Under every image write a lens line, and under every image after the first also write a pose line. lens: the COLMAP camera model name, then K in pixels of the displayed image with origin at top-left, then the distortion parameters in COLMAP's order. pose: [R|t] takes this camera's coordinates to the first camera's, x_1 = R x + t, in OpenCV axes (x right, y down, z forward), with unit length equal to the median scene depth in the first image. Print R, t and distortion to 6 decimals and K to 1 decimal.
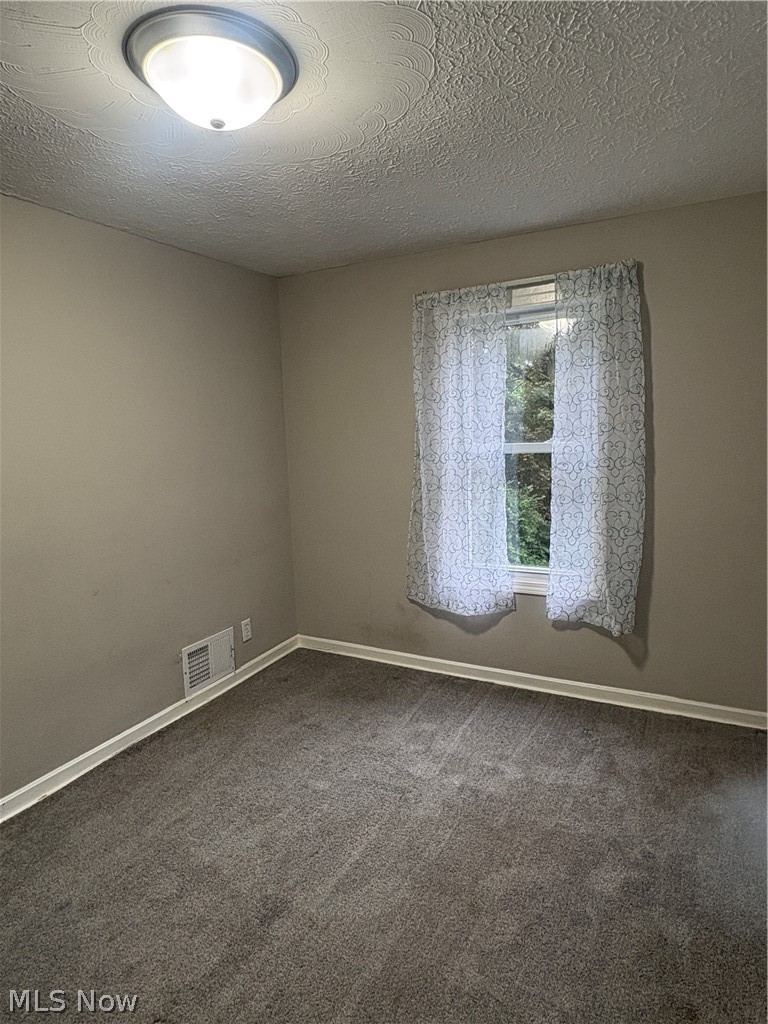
lens RADIAL K [[592.5, 0, 384.0], [0, 592.5, 512.0], [0, 0, 1]] dist [-0.001005, 0.000217]
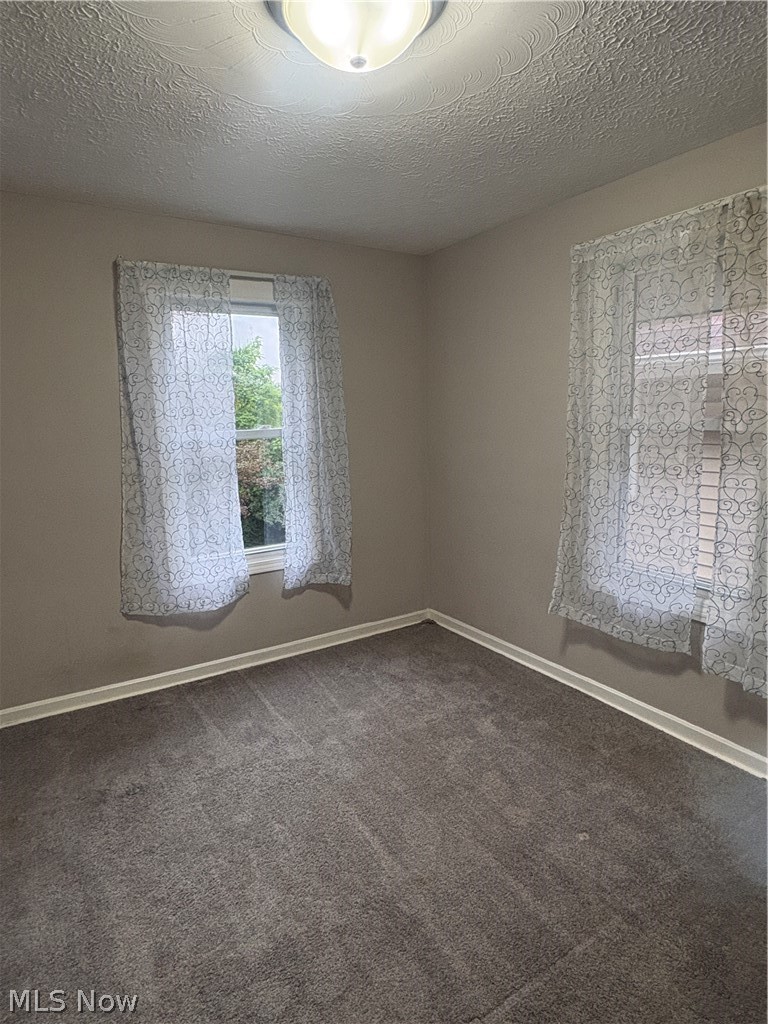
lens RADIAL K [[596.2, 0, 383.6], [0, 596.2, 508.3], [0, 0, 1]] dist [0.002420, 0.000882]
pose [[0.496430, -0.120854, 0.859623, -0.577231], [0.125747, 0.989828, 0.066541, -0.019600], [-0.858921, 0.075062, 0.506578, 0.280405]]
